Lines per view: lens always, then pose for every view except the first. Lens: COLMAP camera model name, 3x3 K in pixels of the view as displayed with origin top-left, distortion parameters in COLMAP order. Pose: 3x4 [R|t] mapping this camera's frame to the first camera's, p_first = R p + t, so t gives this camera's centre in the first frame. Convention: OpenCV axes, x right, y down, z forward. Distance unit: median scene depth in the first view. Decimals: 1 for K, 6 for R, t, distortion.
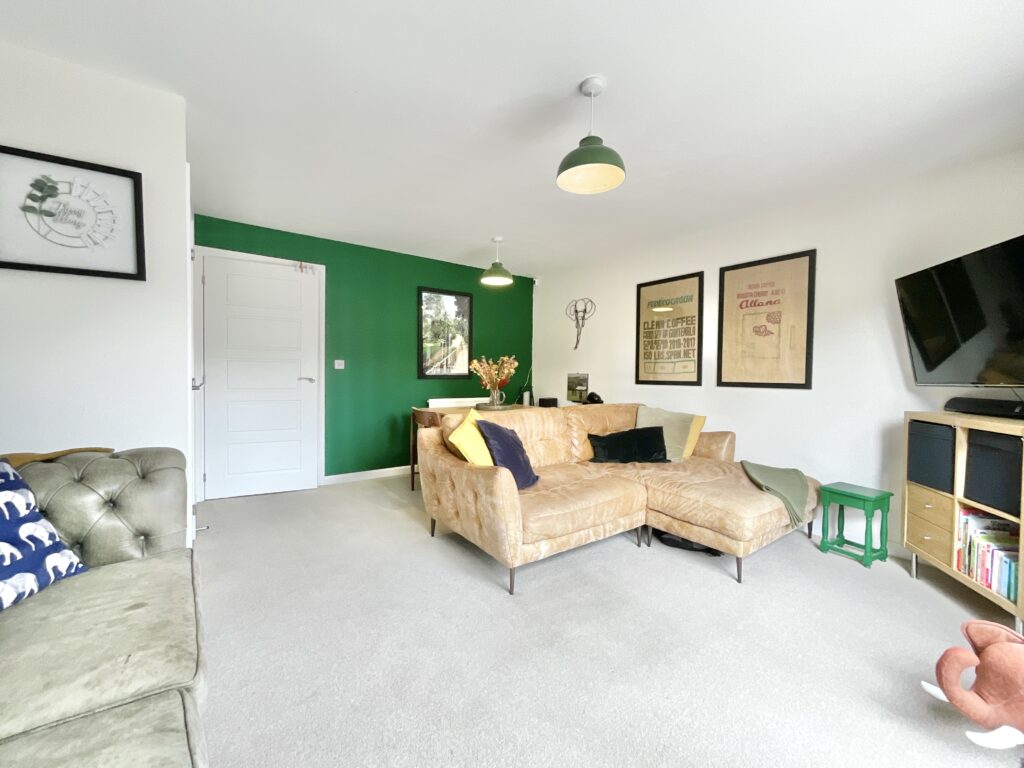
lens RADIAL K [[413.3, 0, 510.0], [0, 413.3, 377.6], [0, 0, 1]] dist [-0.007605, 0.000166]
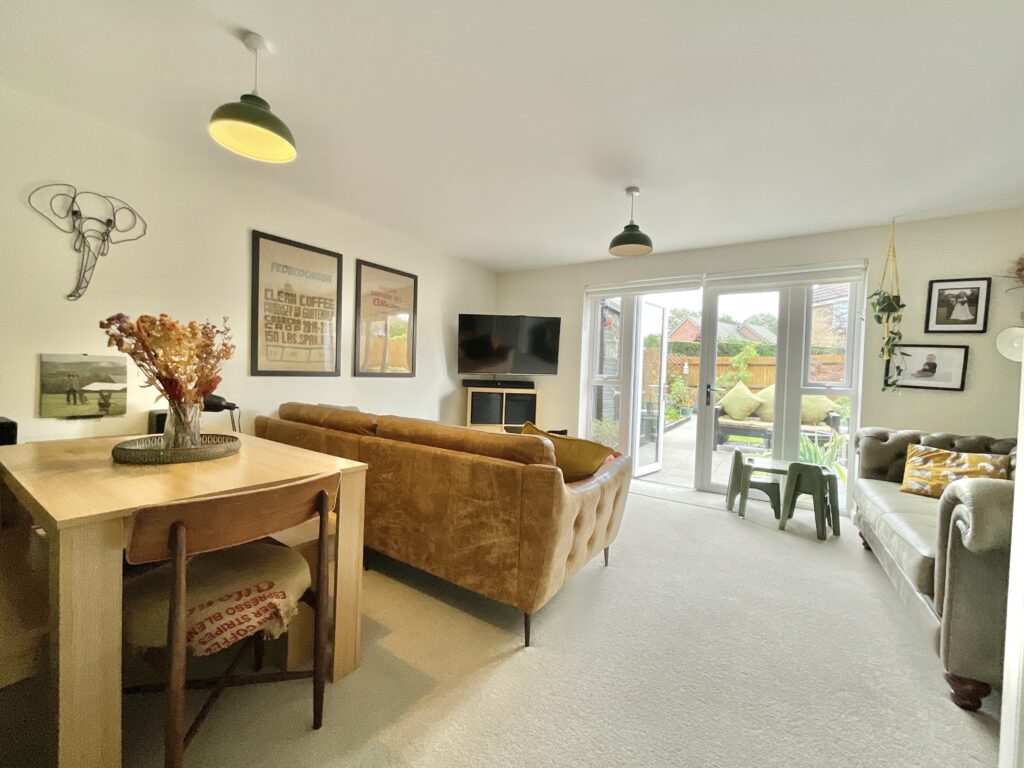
lens RADIAL K [[413.3, 0, 513.9], [0, 413.3, 387.9], [0, 0, 1]] dist [-0.007605, 0.000166]
pose [[-0.353218, -0.054226, 0.933968, -0.532777], [-0.022233, 0.998523, 0.049566, -0.008607], [-0.935277, -0.003257, -0.353902, 0.907556]]
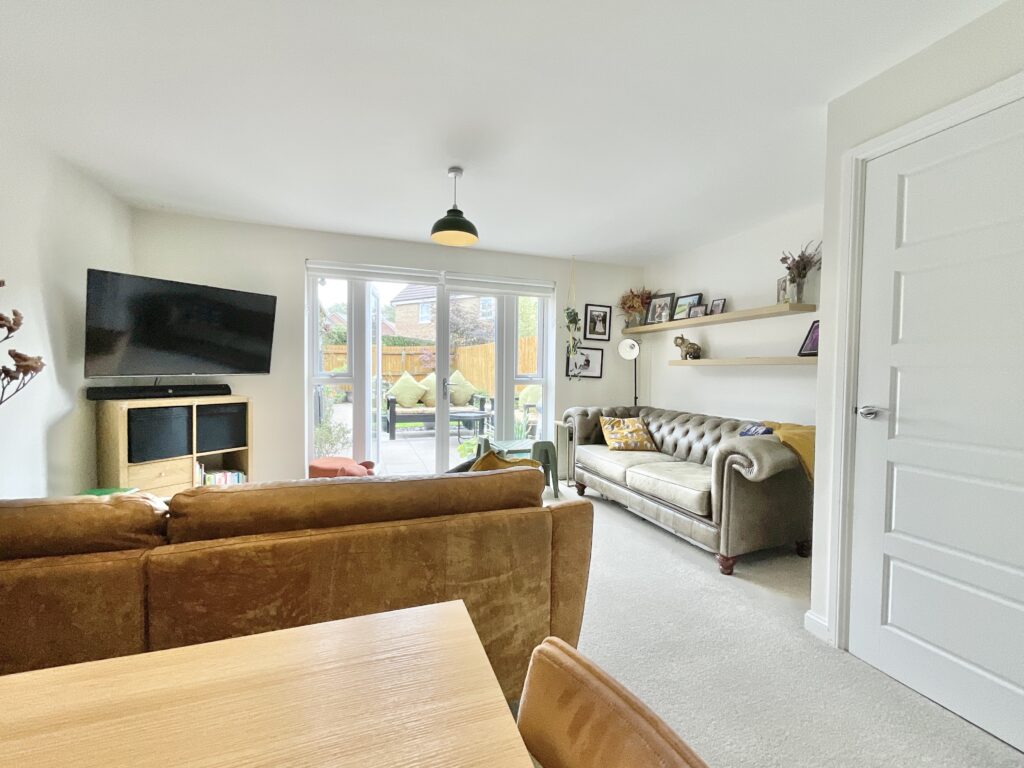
lens RADIAL K [[413.3, 0, 506.7], [0, 413.3, 388.6], [0, 0, 1]] dist [-0.007605, 0.000166]
pose [[-0.960501, -0.037497, 0.275738, -0.193978], [-0.020099, 0.997640, 0.065653, -0.025753], [-0.277549, 0.057517, -0.958988, 1.070645]]
